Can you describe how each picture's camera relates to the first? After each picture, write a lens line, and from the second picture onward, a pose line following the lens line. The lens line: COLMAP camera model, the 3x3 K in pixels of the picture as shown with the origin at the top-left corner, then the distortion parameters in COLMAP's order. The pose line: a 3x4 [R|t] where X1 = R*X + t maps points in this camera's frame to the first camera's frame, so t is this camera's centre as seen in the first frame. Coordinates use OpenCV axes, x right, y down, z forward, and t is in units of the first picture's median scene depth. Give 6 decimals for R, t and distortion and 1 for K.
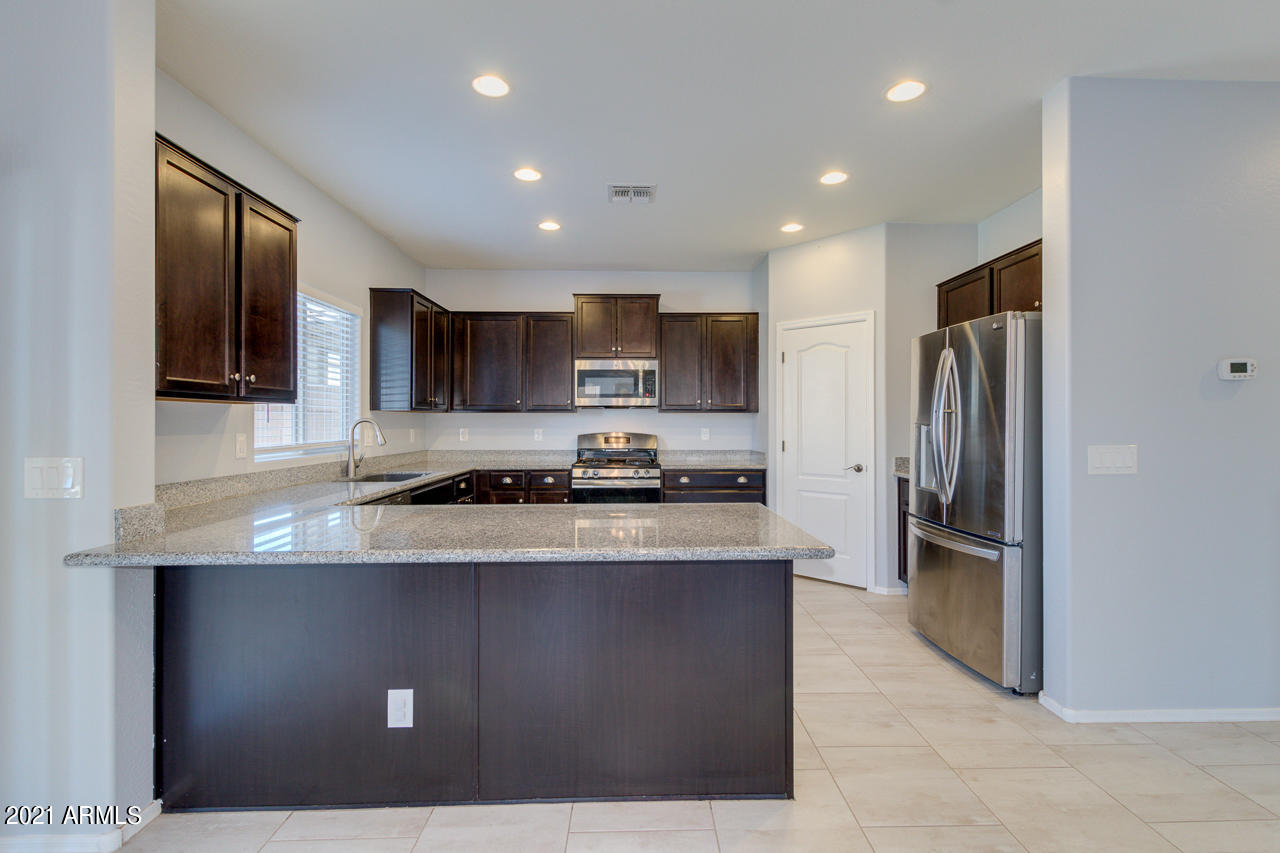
lens RADIAL K [[587.8, 0, 651.0], [0, 587.8, 427.1], [0, 0, 1]] dist [0.003430, -0.000738]
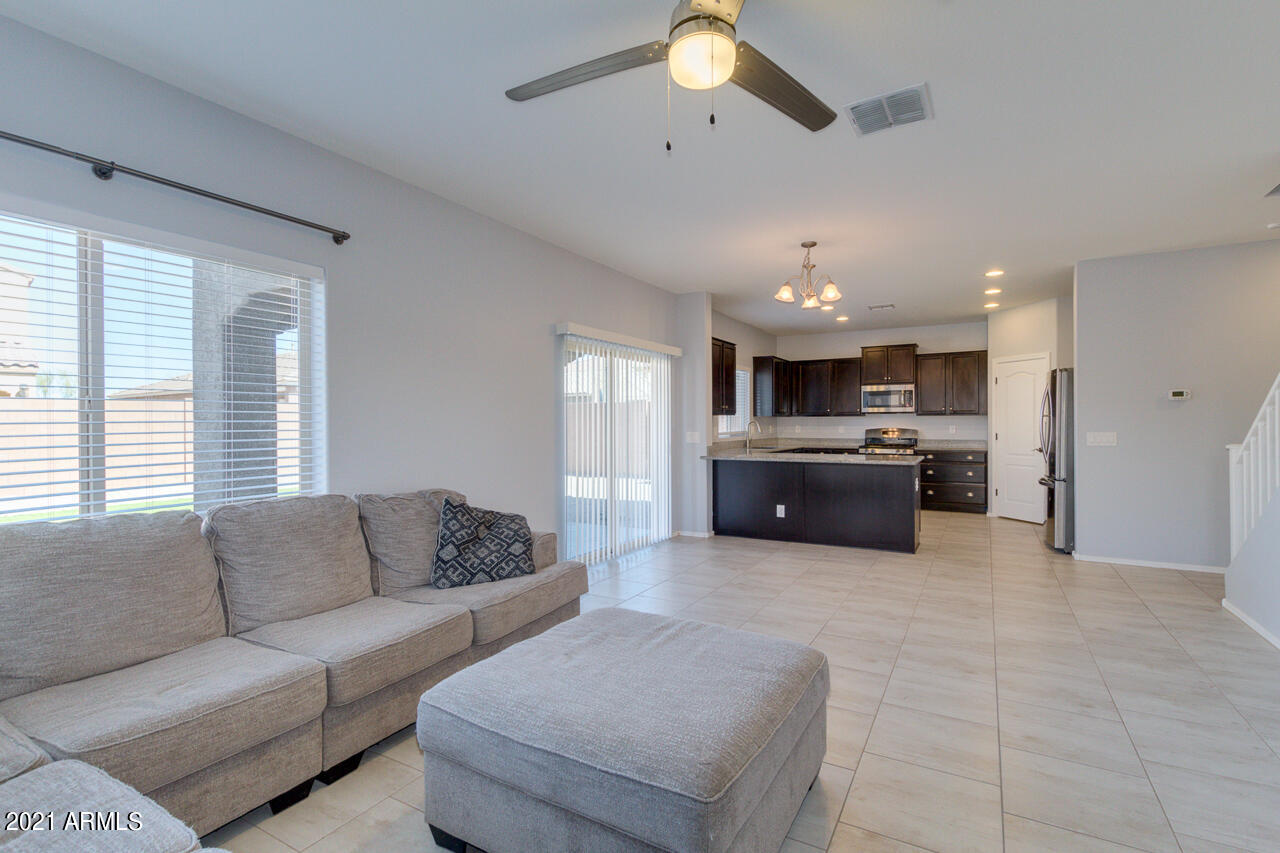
lens RADIAL K [[587.8, 0, 651.4], [0, 587.8, 424.2], [0, 0, 1]] dist [0.003430, -0.000738]
pose [[0.853919, -0.001444, -0.520404, 0.270247], [-0.000697, 0.999992, -0.003918, 0.006378], [0.520406, 0.003709, 0.853911, -0.886884]]
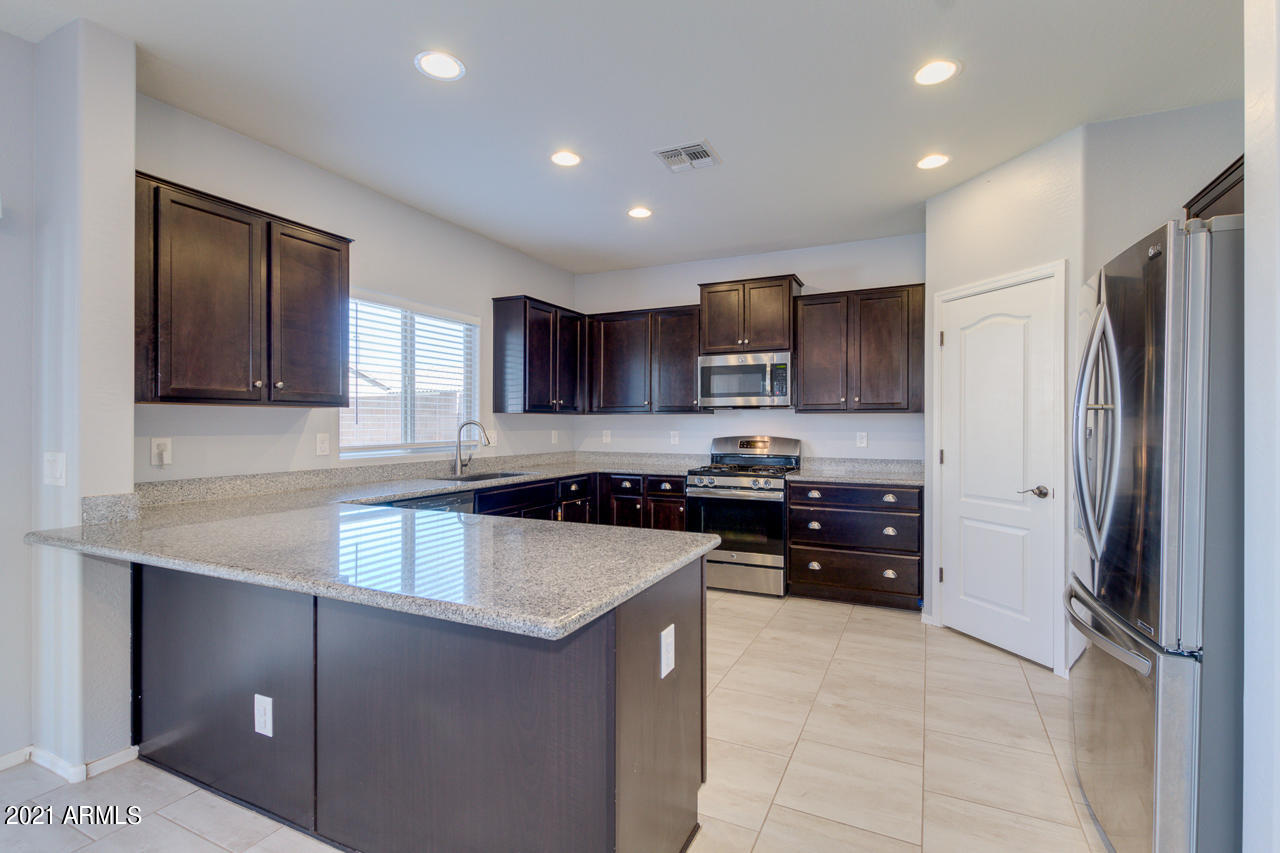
lens RADIAL K [[587.8, 0, 651.5], [0, 587.8, 429.0], [0, 0, 1]] dist [0.003430, -0.000738]
pose [[0.890687, 0.005237, -0.454587, 0.249380], [-0.005245, 0.999985, 0.001244, -0.002150], [0.454587, 0.001276, 0.890701, 0.173265]]
